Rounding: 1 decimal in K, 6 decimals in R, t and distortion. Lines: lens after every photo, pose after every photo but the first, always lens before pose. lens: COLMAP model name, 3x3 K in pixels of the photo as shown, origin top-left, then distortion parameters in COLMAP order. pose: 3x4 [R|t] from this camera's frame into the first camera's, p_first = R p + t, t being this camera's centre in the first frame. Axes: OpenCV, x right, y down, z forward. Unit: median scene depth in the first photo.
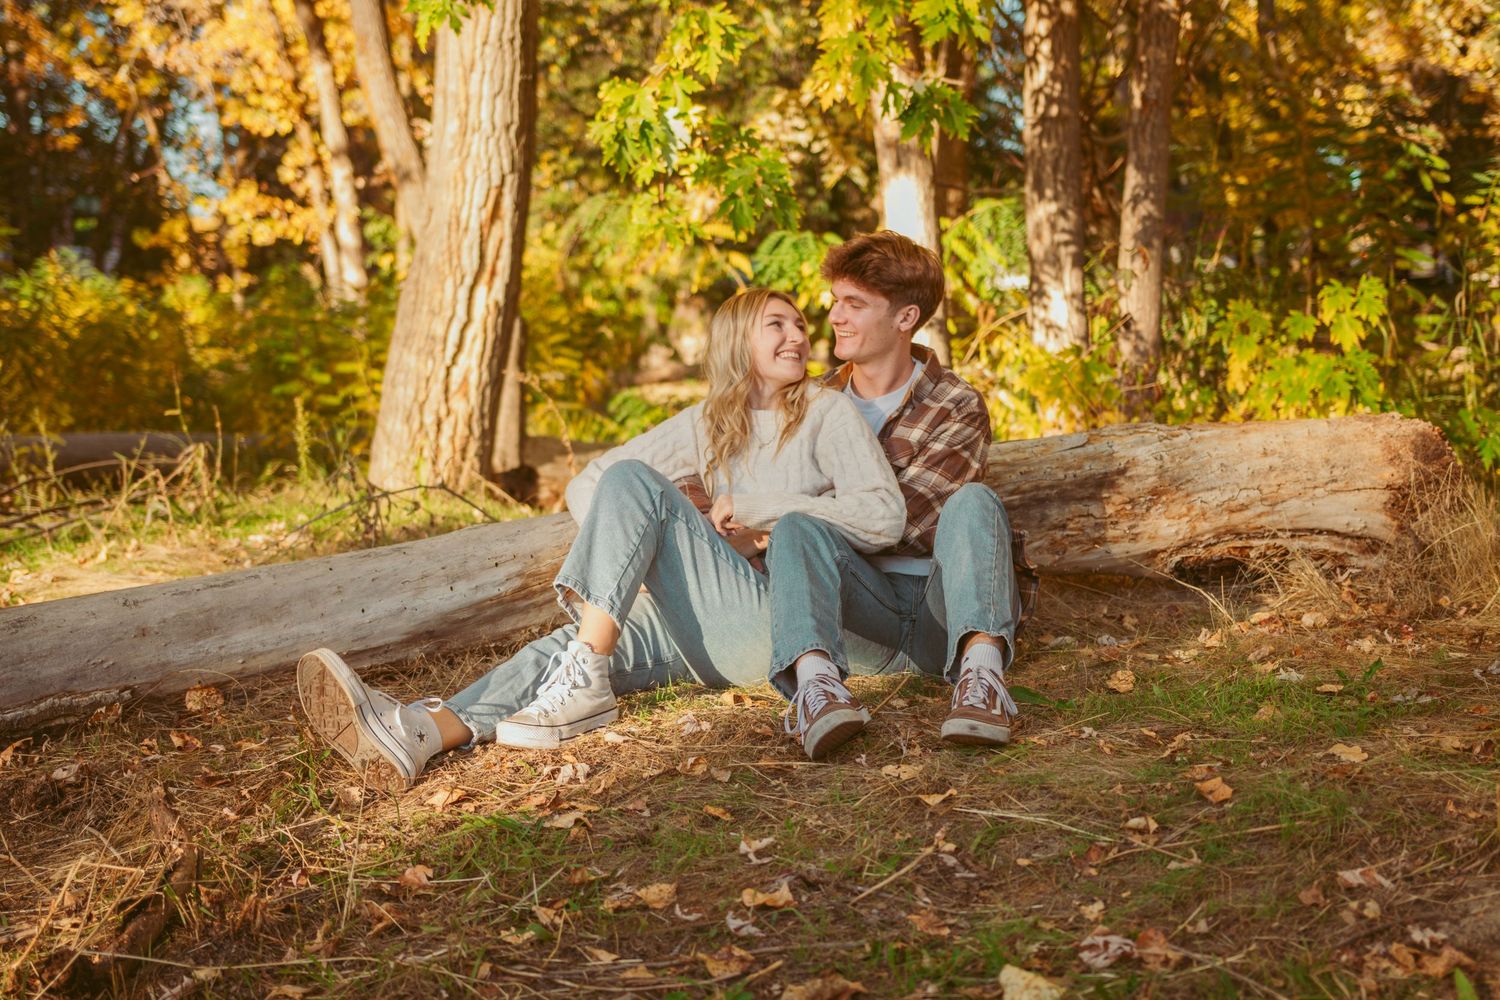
lens RADIAL K [[2123.6, 0, 752.7], [0, 2123.6, 500.2], [0, 0, 1]] dist [0.066111, 0.000000]
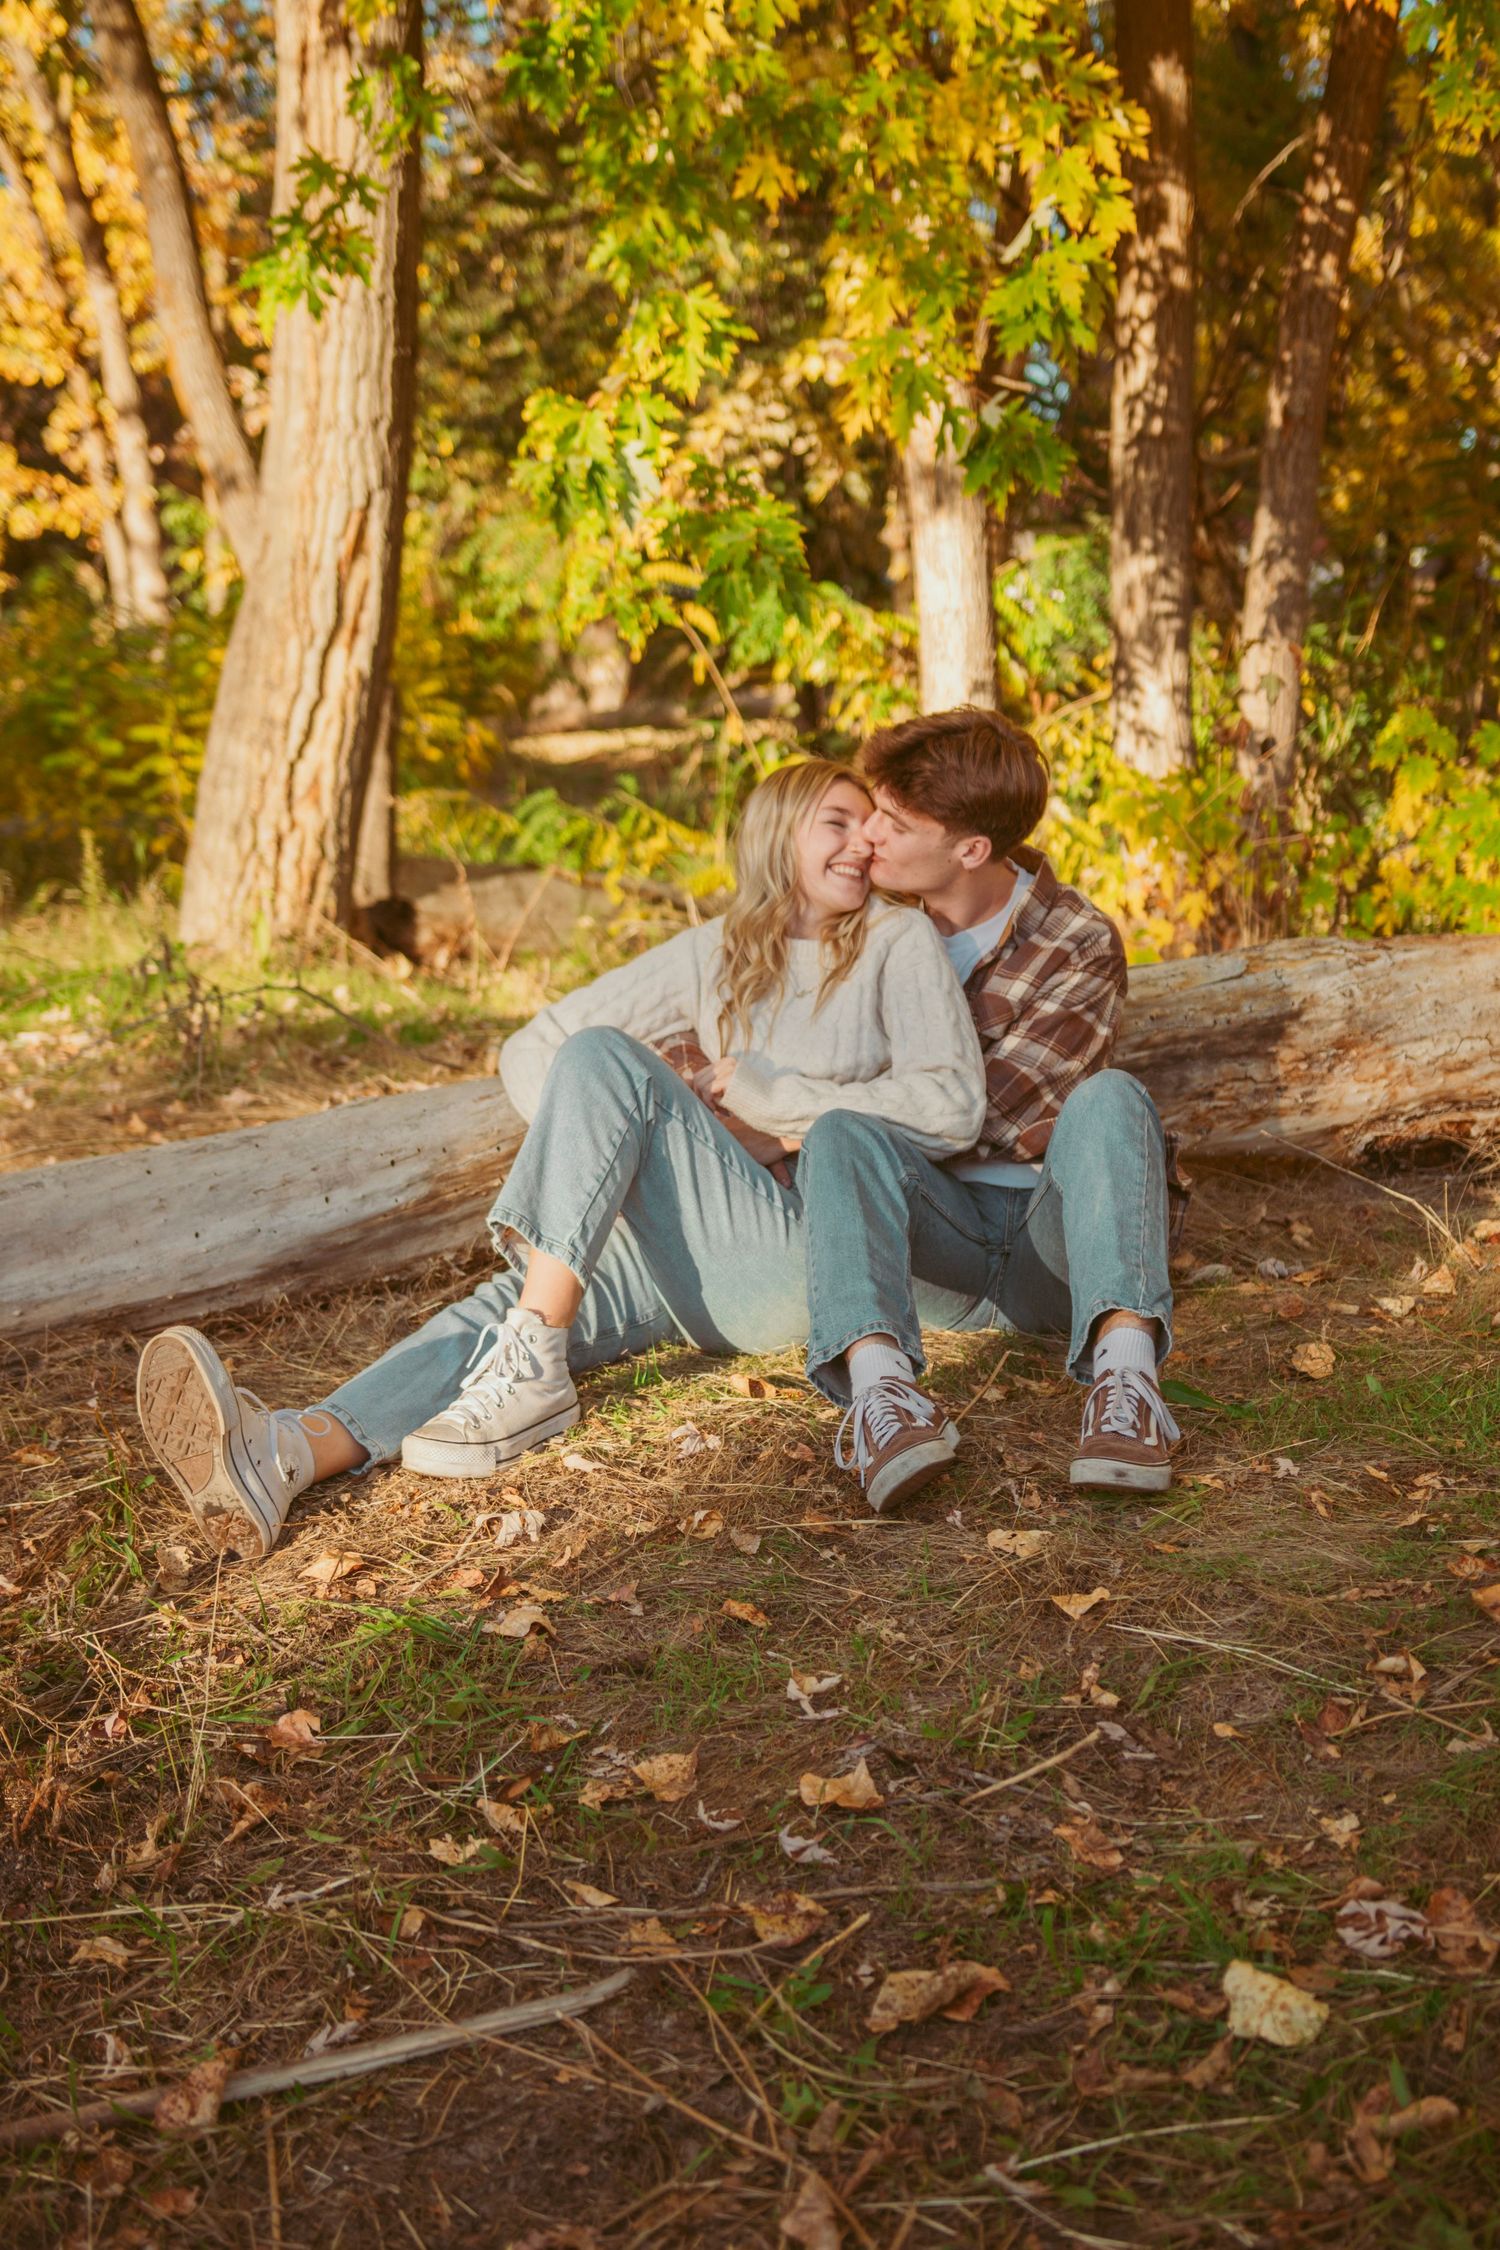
lens RADIAL K [[2802.6, 0, 747.1], [0, 2802.6, 1126.2], [0, 0, 1]] dist [0.040336, 0.000000]
pose [[0.999622, 0.011054, 0.025188, -0.028767], [-0.013220, 0.996076, 0.087505, -0.058790], [-0.024121, -0.087805, 0.995846, 0.101396]]
